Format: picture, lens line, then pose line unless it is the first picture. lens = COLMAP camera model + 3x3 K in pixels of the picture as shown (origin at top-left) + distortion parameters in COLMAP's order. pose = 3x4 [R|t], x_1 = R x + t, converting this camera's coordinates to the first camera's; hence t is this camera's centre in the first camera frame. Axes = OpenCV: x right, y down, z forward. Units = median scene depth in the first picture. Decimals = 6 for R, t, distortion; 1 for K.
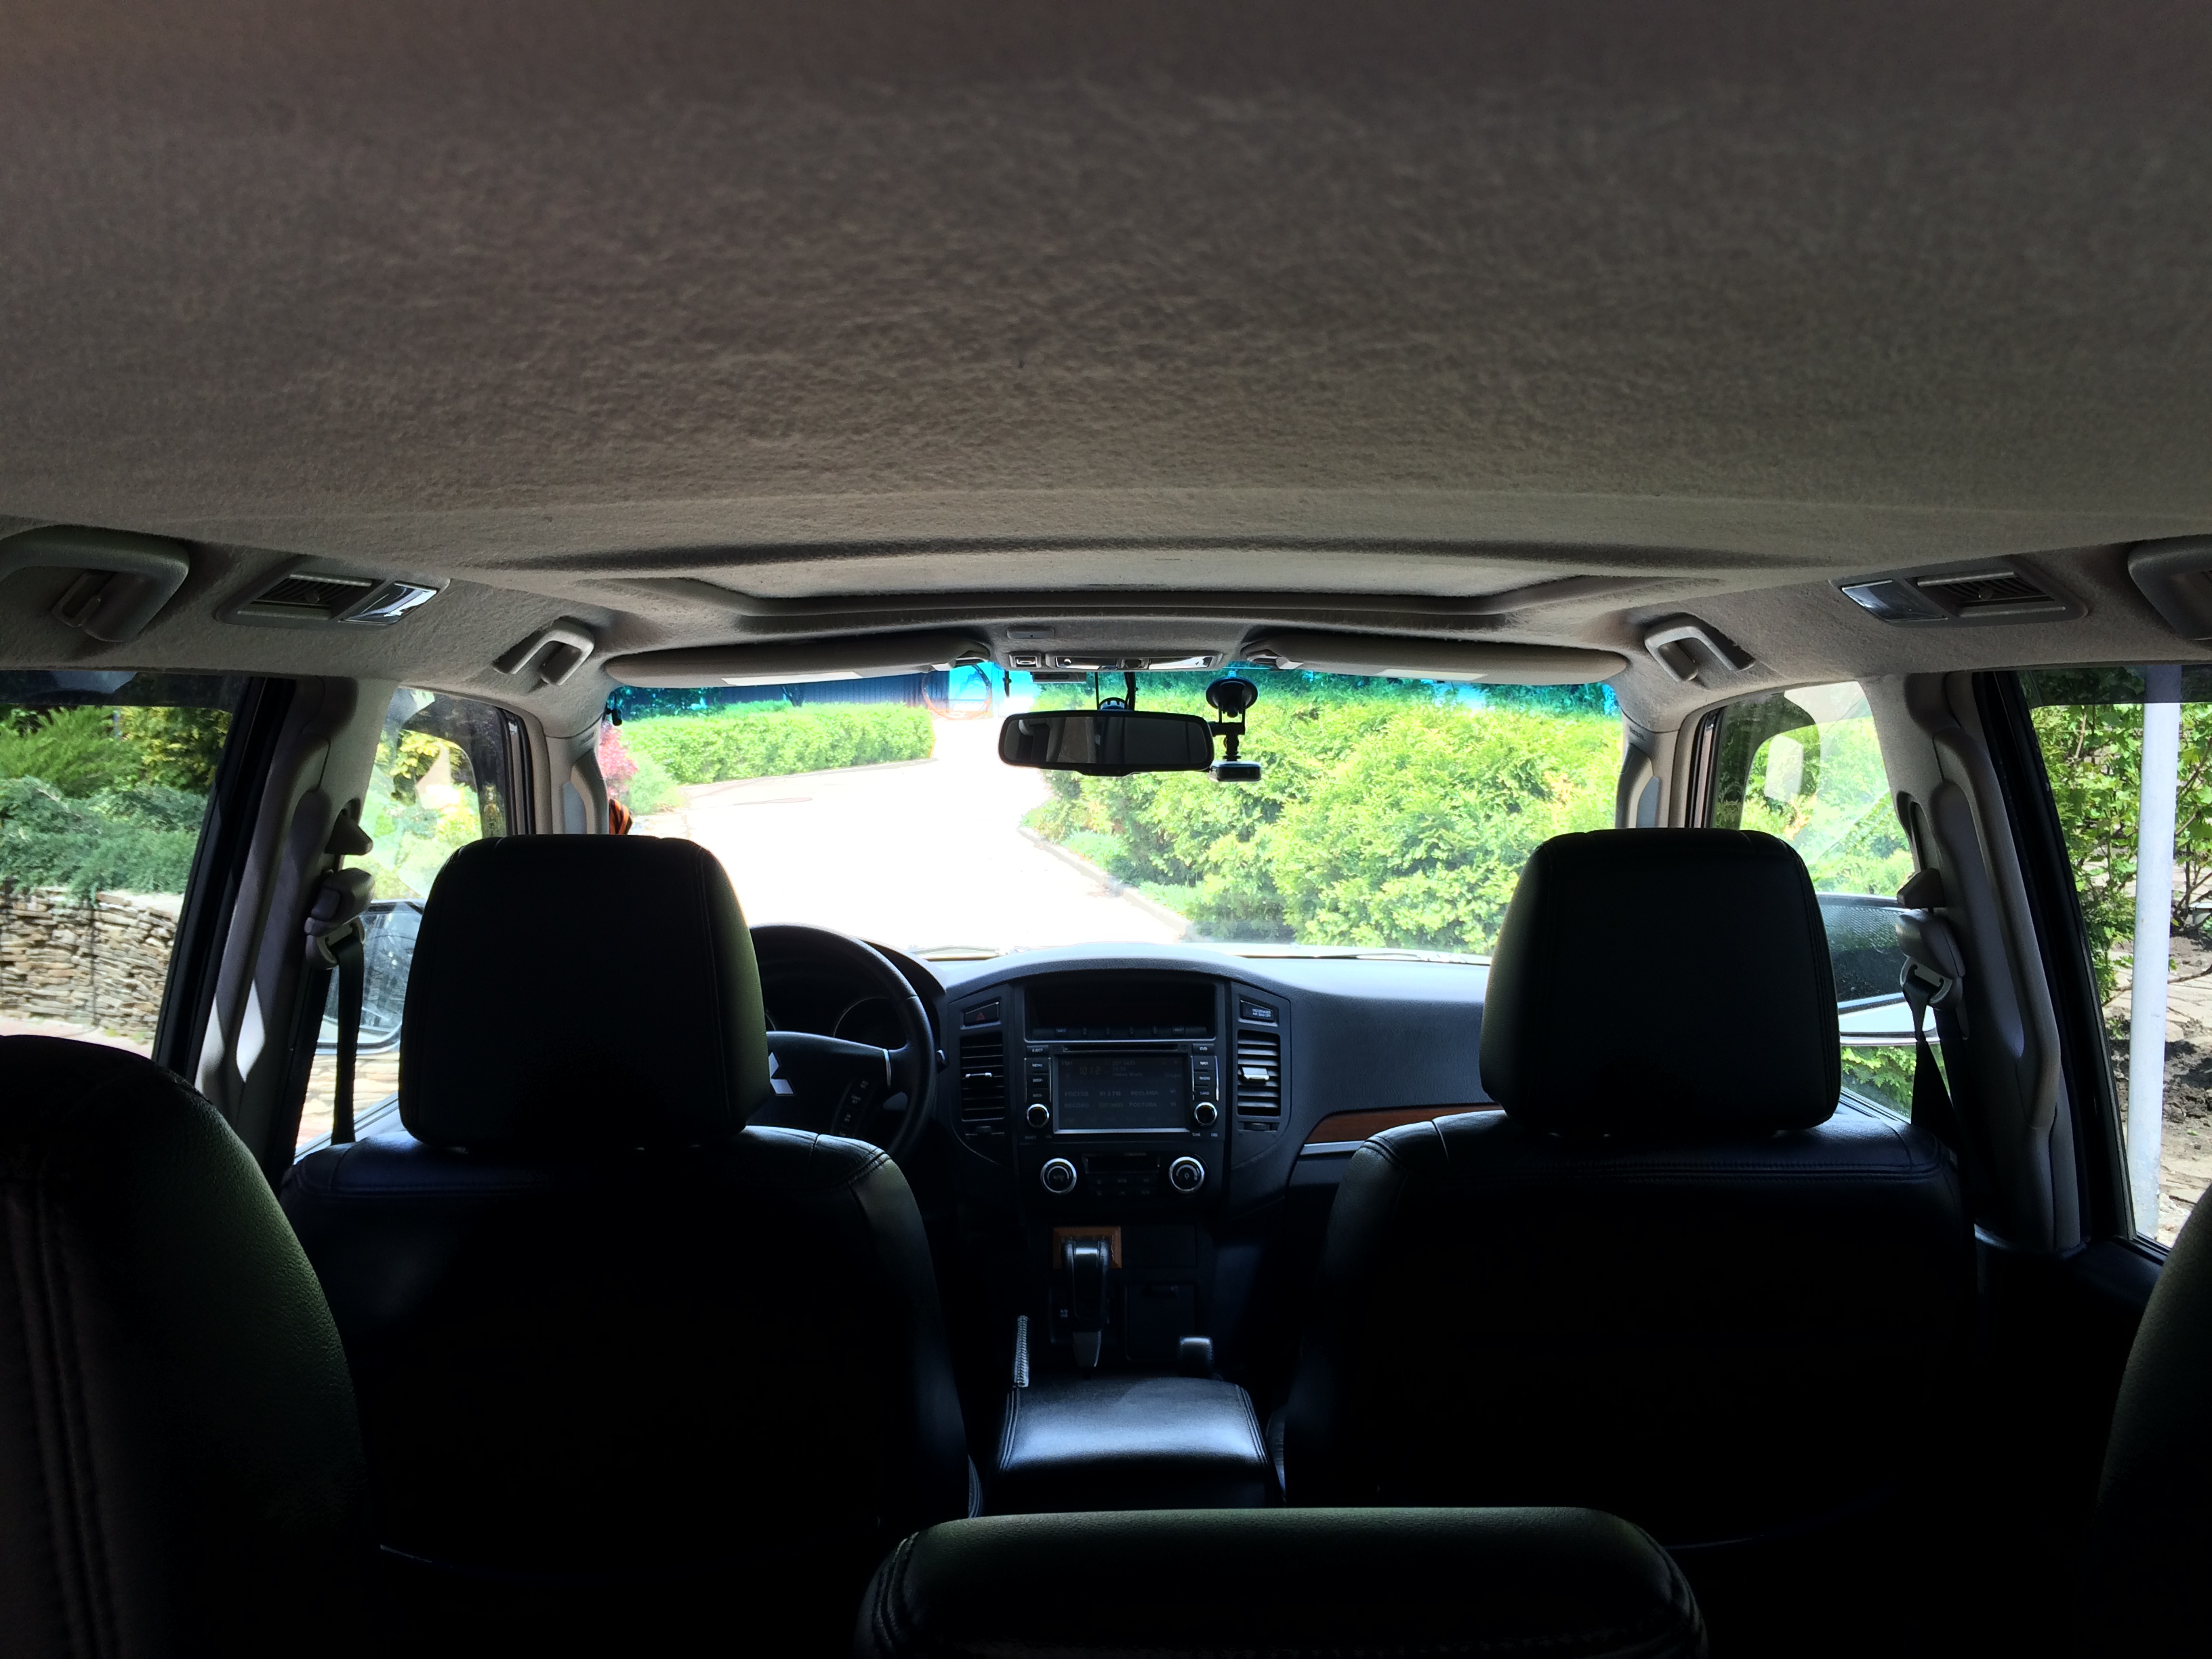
lens RADIAL K [[1910.7, 0, 1150.4], [0, 1910.7, 797.0], [0, 0, 1]] dist [0.062327, -0.000449]
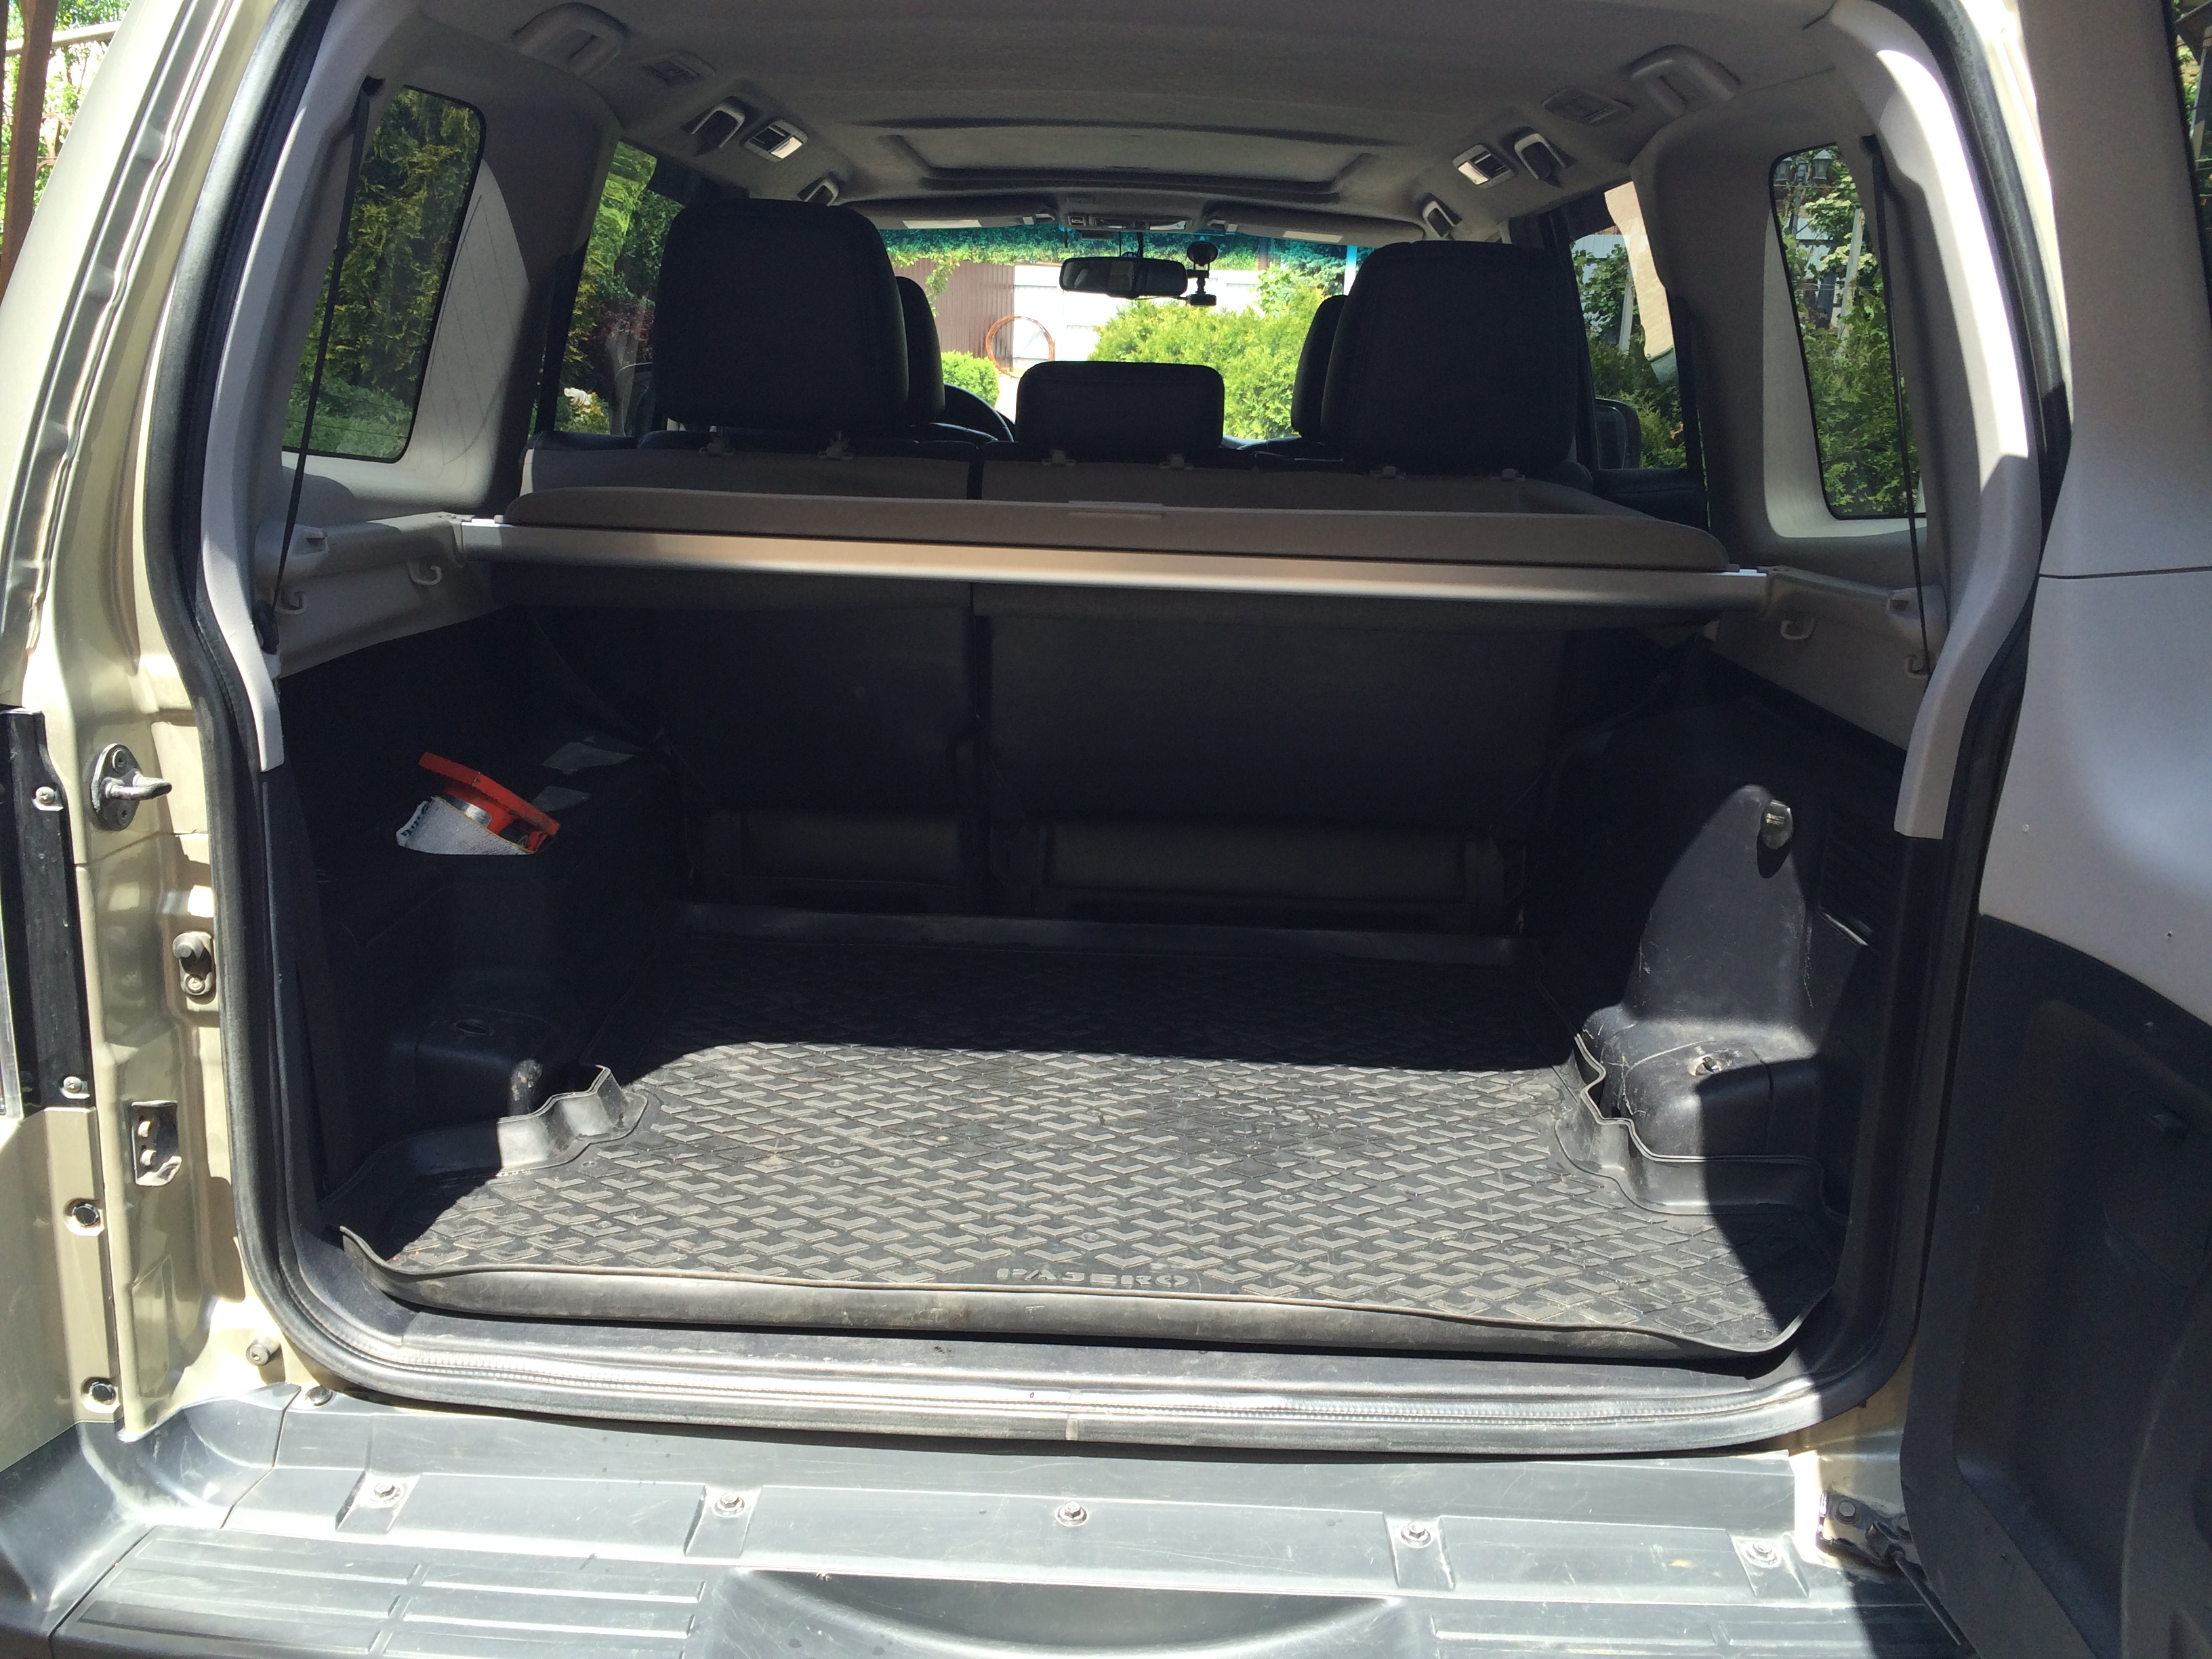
lens RADIAL K [[1910.7, 0, 1150.4], [0, 1910.7, 797.0], [0, 0, 1]] dist [0.062327, -0.000449]
pose [[0.998666, 0.044757, -0.025764, 0.020346], [-0.039985, 0.985863, 0.162710, 0.046574], [0.032683, -0.161462, 0.986338, -0.232080]]
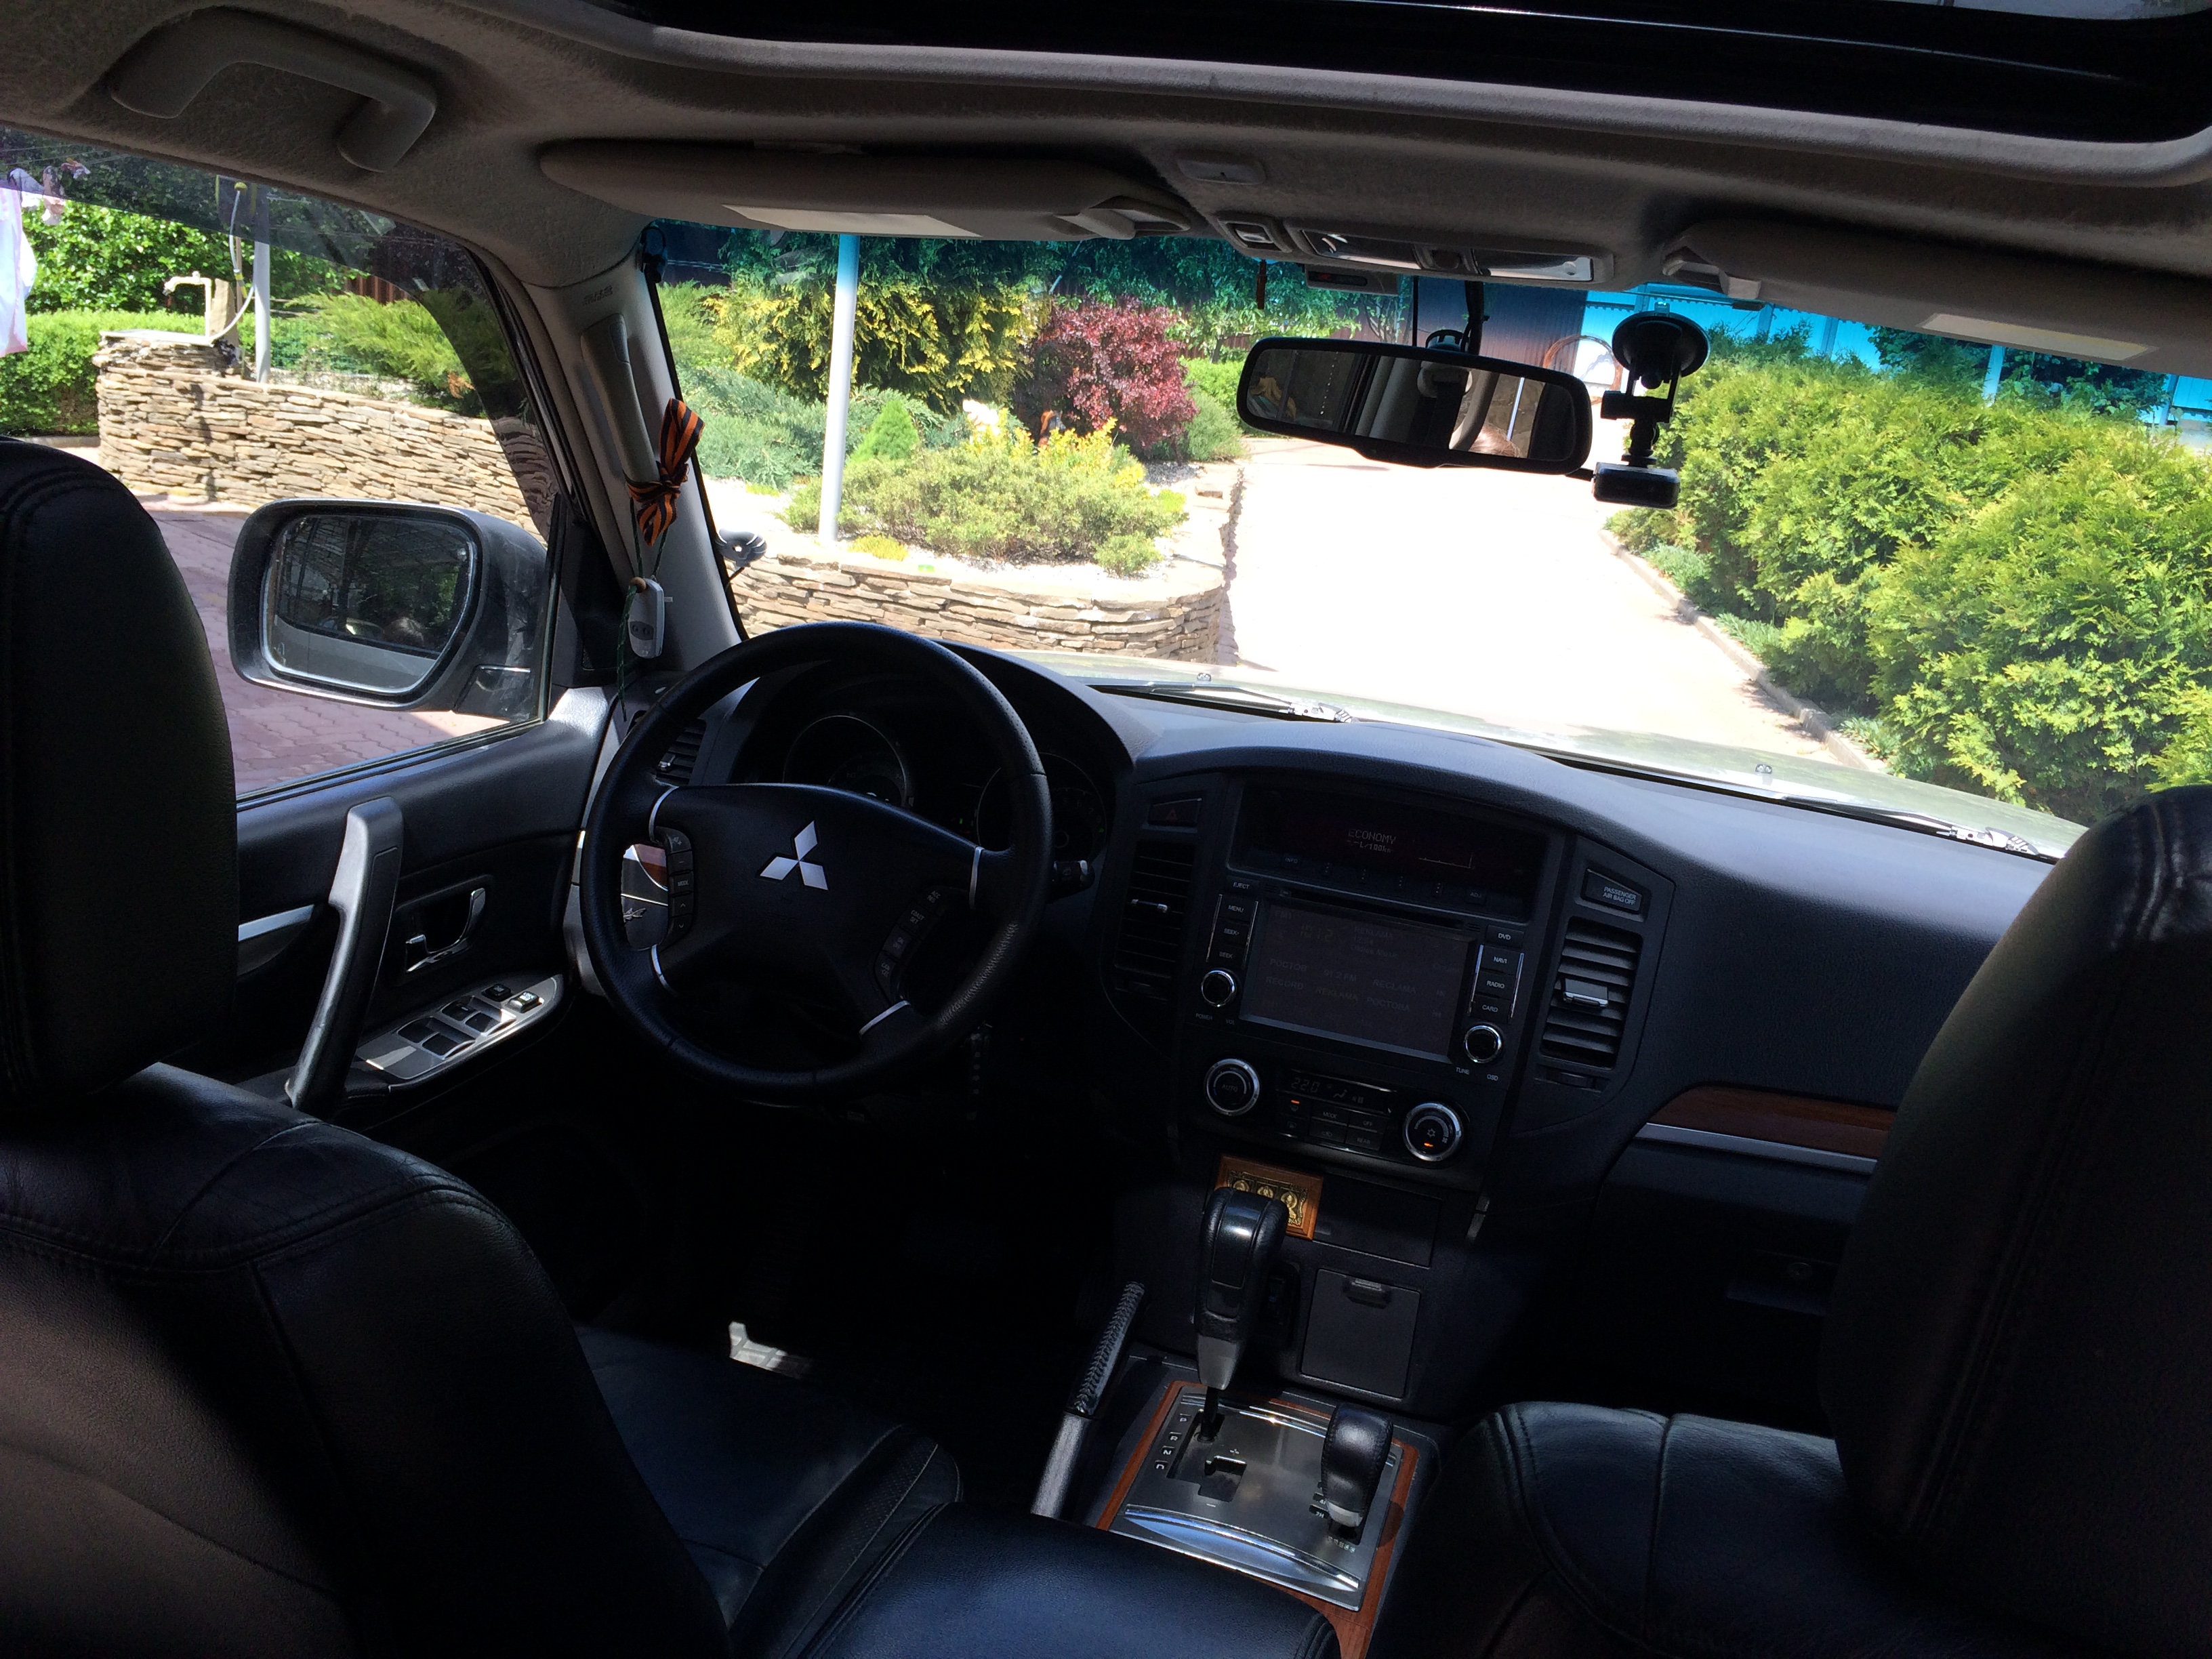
lens RADIAL K [[1898.1, 0, 1114.8], [0, 1898.1, 826.0], [0, 0, 1]] dist [0.089243, -0.139661]
pose [[0.934785, 0.187232, -0.301864, 0.029208], [-0.128928, 0.970691, 0.202822, -0.003214], [0.330992, -0.150676, 0.931526, 0.131757]]
